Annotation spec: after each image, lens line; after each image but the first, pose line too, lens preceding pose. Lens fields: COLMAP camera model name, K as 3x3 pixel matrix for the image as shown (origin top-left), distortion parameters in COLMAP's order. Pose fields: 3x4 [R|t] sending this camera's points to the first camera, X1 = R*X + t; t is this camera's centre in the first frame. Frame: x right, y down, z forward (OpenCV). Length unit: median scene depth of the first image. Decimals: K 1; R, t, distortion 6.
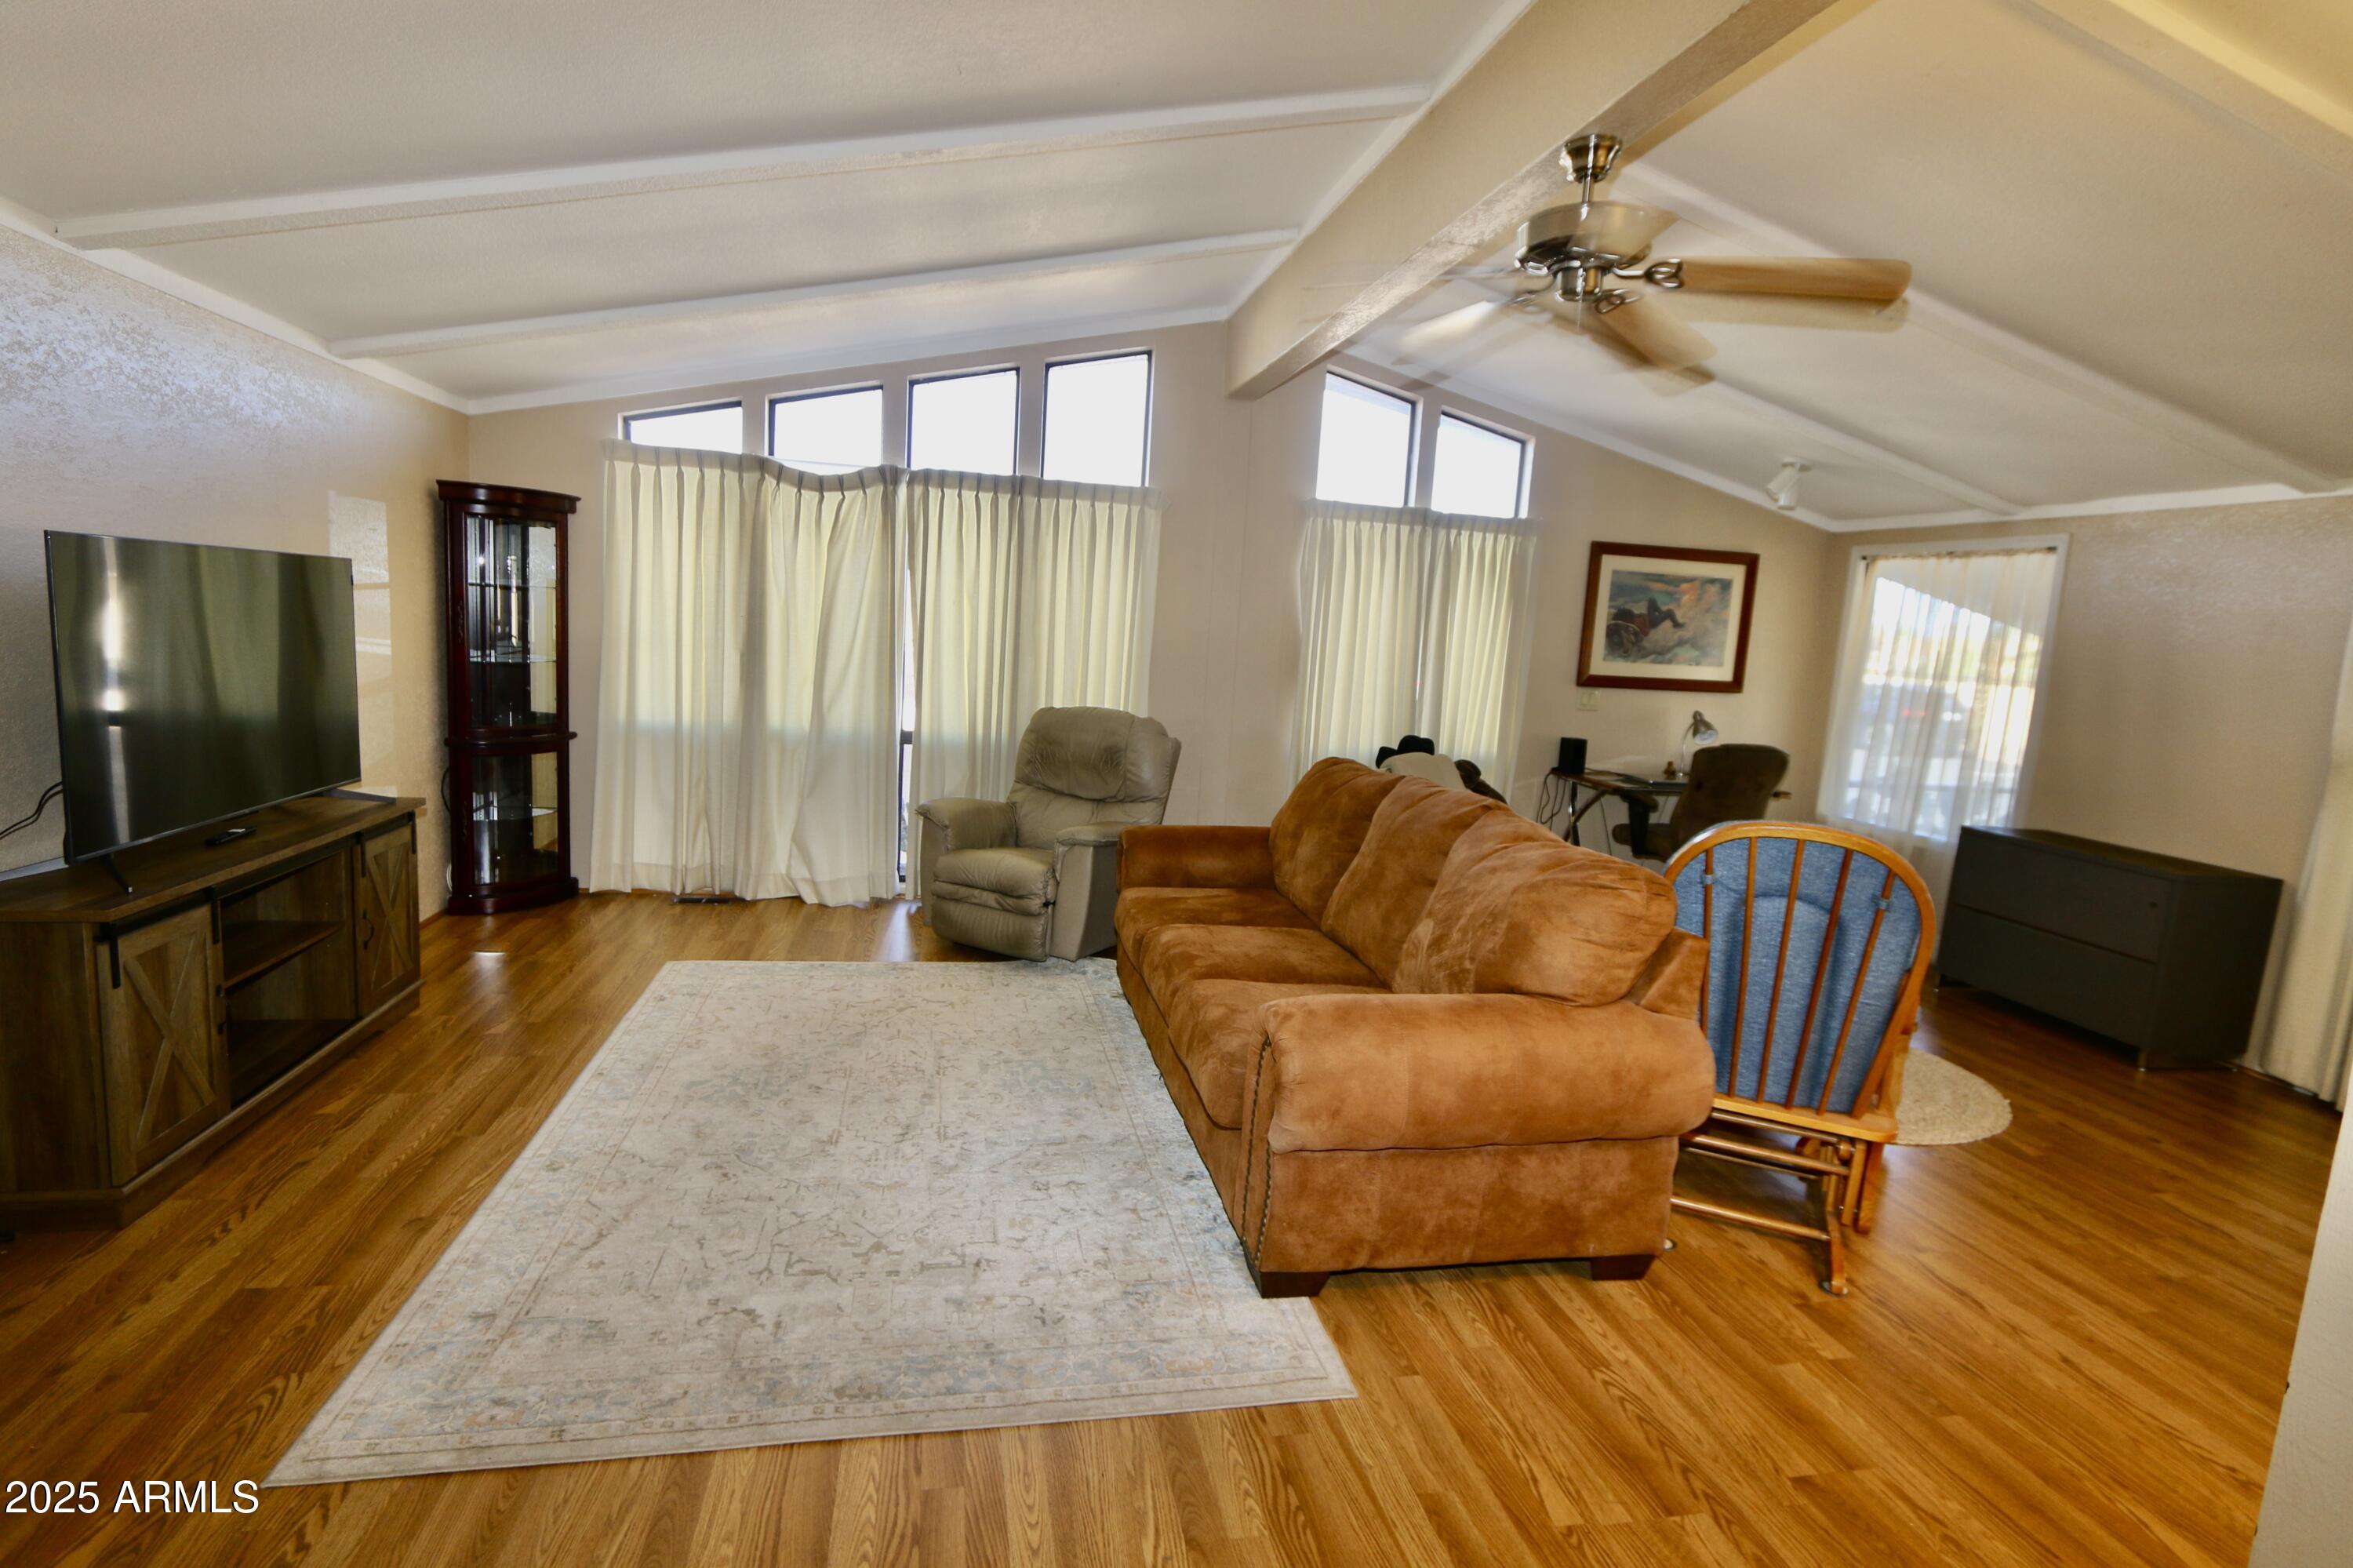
lens RADIAL K [[1100.0, 0, 1185.6], [0, 1100.0, 762.4], [0, 0, 1]] dist [-0.015109, 0.000308]
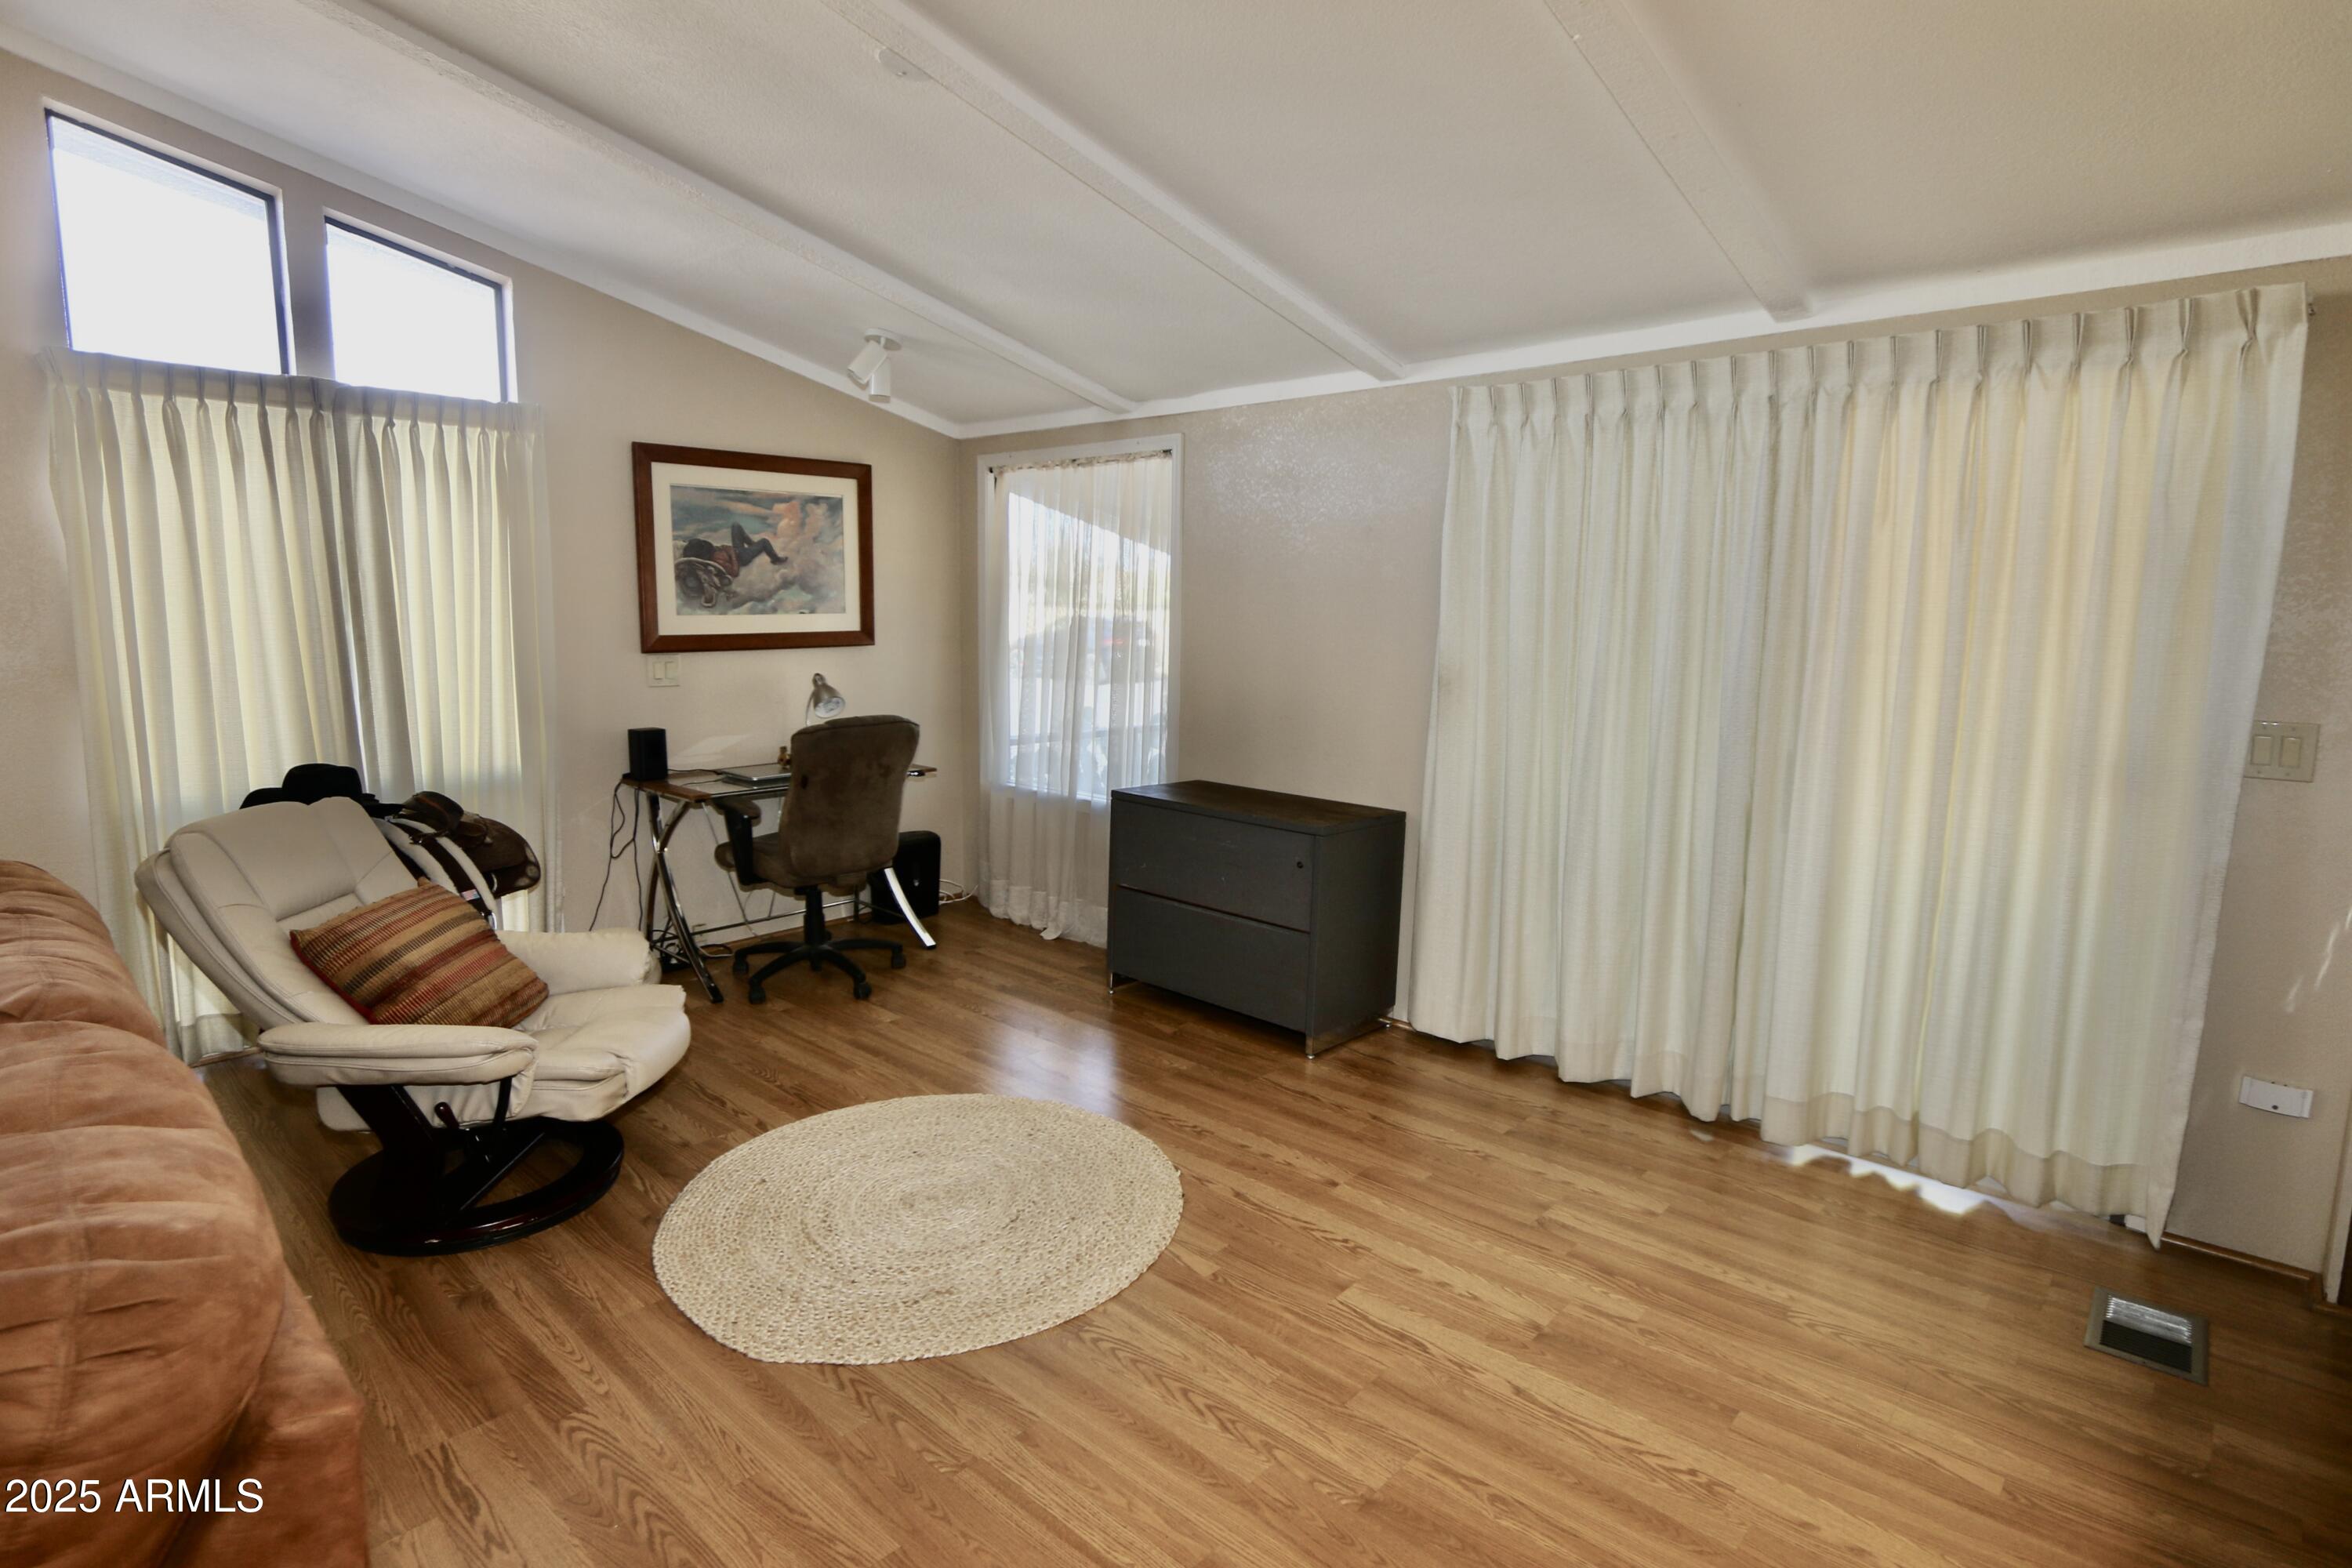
lens RADIAL K [[1162.3, 0, 1160.1], [0, 1162.3, 776.5], [0, 0, 1]] dist [-0.010766, -0.001717]
pose [[0.812297, -0.139400, 0.566340, 0.207589], [0.112951, 0.990233, 0.081733, -0.016318], [-0.572202, -0.002423, 0.820109, 0.221638]]
